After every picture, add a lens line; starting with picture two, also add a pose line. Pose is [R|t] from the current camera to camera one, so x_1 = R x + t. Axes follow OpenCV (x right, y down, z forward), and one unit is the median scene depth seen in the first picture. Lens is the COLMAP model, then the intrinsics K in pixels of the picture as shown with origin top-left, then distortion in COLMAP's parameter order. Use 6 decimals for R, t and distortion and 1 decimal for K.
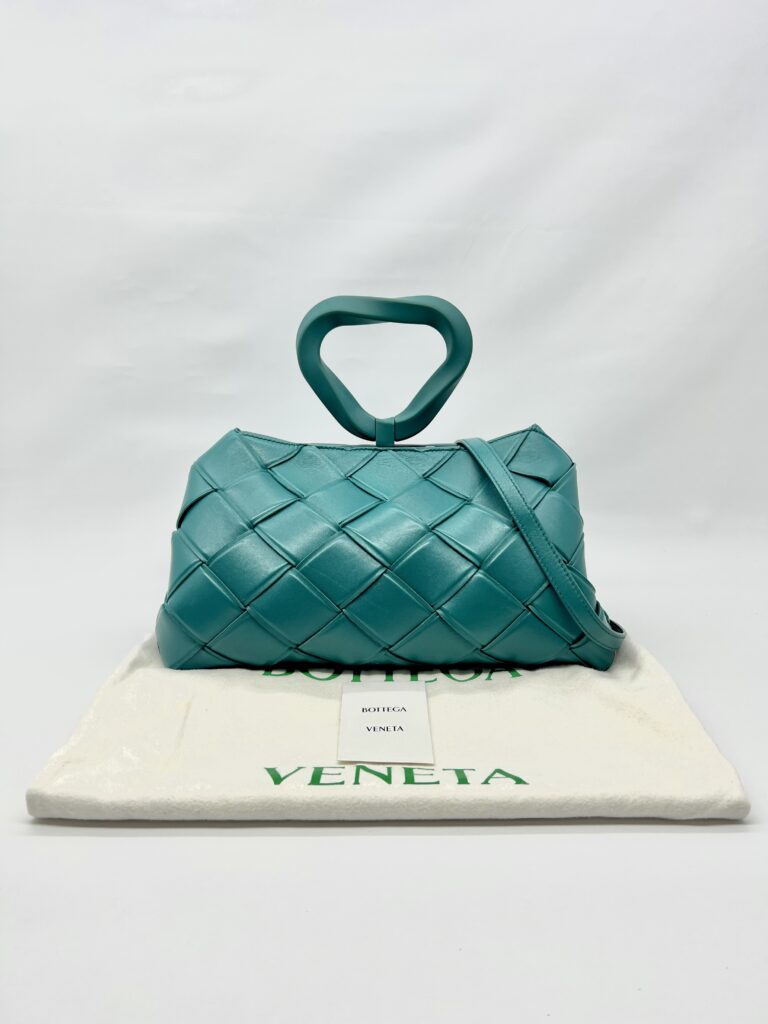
lens RADIAL K [[770.5, 0, 384.0], [0, 770.5, 512.0], [0, 0, 1]] dist [-0.000085, -0.000155]
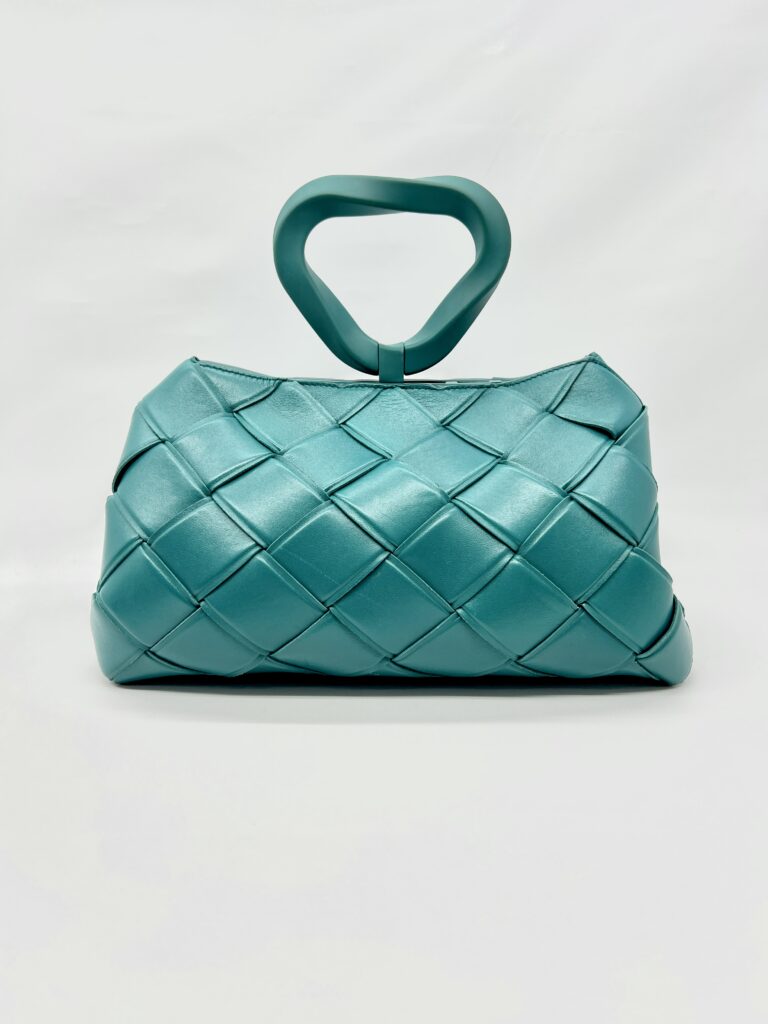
lens RADIAL K [[787.8, 0, 384.0], [0, 787.8, 512.0], [0, 0, 1]] dist [0.037821, -0.000120]
pose [[0.999691, 0.008697, -0.023299, 0.014241], [-0.006481, 0.995593, 0.093550, -0.033315], [0.024010, -0.093370, 0.995342, 0.239240]]
